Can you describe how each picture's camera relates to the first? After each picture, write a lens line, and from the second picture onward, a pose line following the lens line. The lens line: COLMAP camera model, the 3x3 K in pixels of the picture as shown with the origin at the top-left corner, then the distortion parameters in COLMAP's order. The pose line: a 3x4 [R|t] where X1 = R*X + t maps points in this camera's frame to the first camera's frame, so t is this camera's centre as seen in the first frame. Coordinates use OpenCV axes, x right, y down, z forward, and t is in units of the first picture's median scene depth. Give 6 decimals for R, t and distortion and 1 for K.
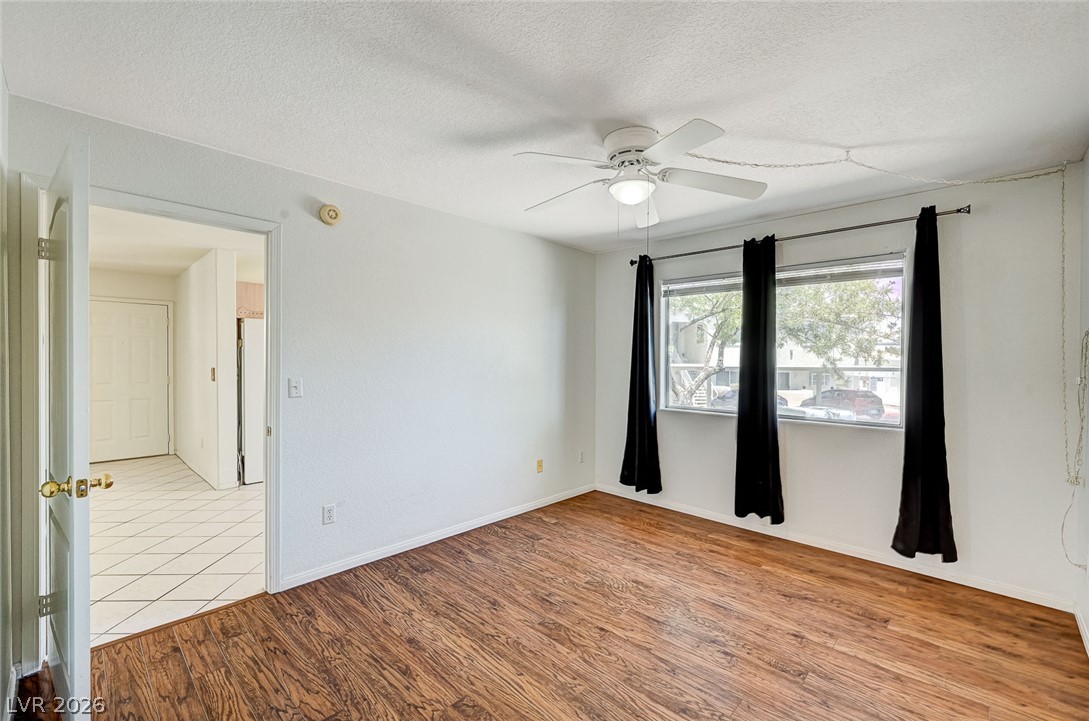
lens RADIAL K [[455.3, 0, 552.9], [0, 455.3, 364.3], [0, 0, 1]] dist [-0.001075, 0.000174]
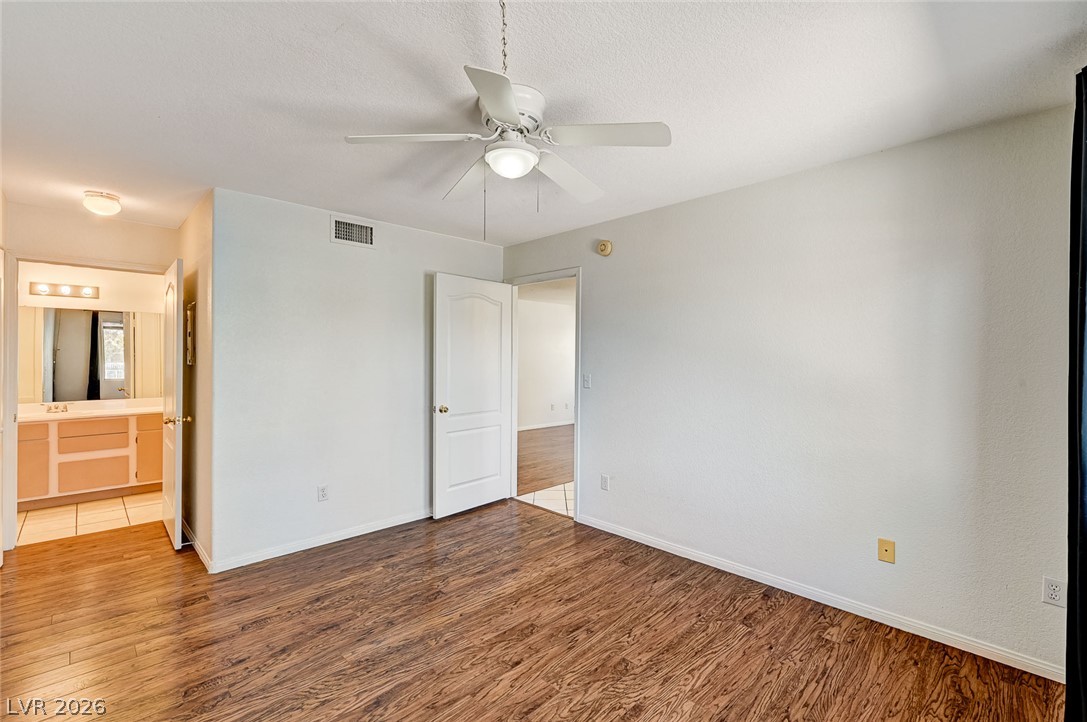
lens RADIAL K [[475.0, 0, 549.0], [0, 475.0, 354.5], [0, 0, 1]] dist [-0.001399, 0.000027]
pose [[-0.022133, -0.009719, -0.999708, 0.928994], [-0.015314, 0.999839, -0.009381, -0.013136], [0.999638, 0.015102, -0.022279, 0.957895]]
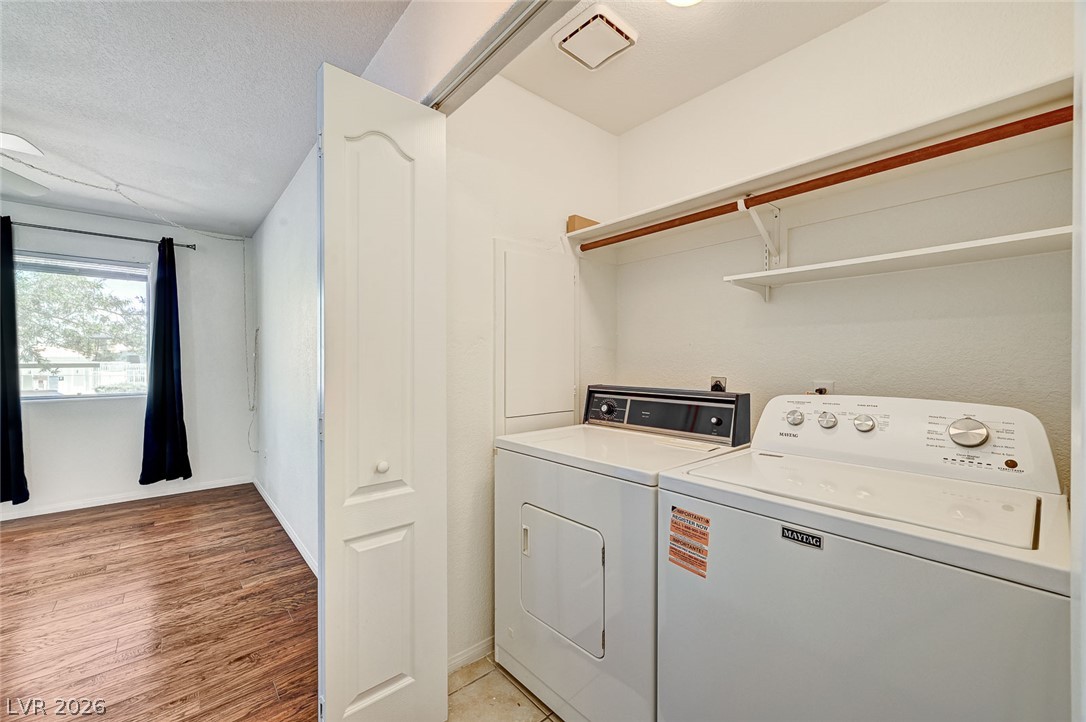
lens RADIAL K [[426.6, 0, 542.4], [0, 426.6, 367.4], [0, 0, 1]] dist [0.000612, 0.000314]
pose [[0.093516, -0.017111, 0.995471, -0.447827], [0.006857, 0.999840, 0.016542, 0.052895], [-0.995594, 0.005279, 0.093618, -0.328192]]
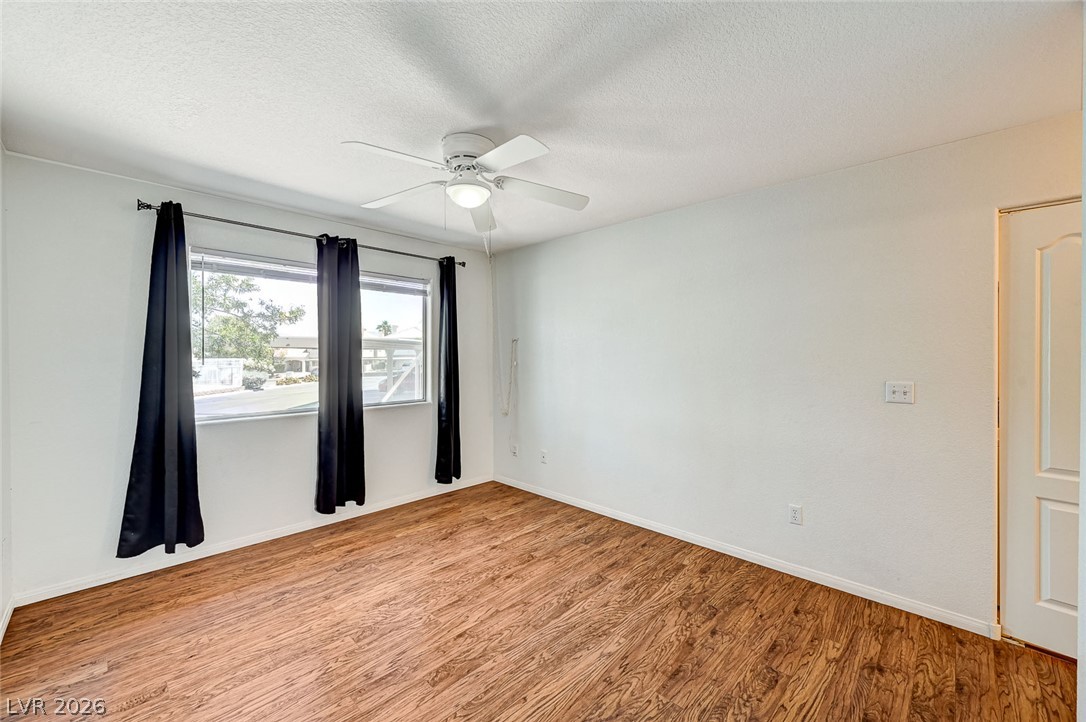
lens RADIAL K [[433.1, 0, 537.5], [0, 433.1, 362.8], [0, 0, 1]] dist [-0.000419, 0.000203]
pose [[0.014749, -0.025275, 0.999572, -0.709914], [0.010969, 0.999624, 0.025115, -0.017135], [-0.999831, 0.010594, 0.015020, 0.727478]]
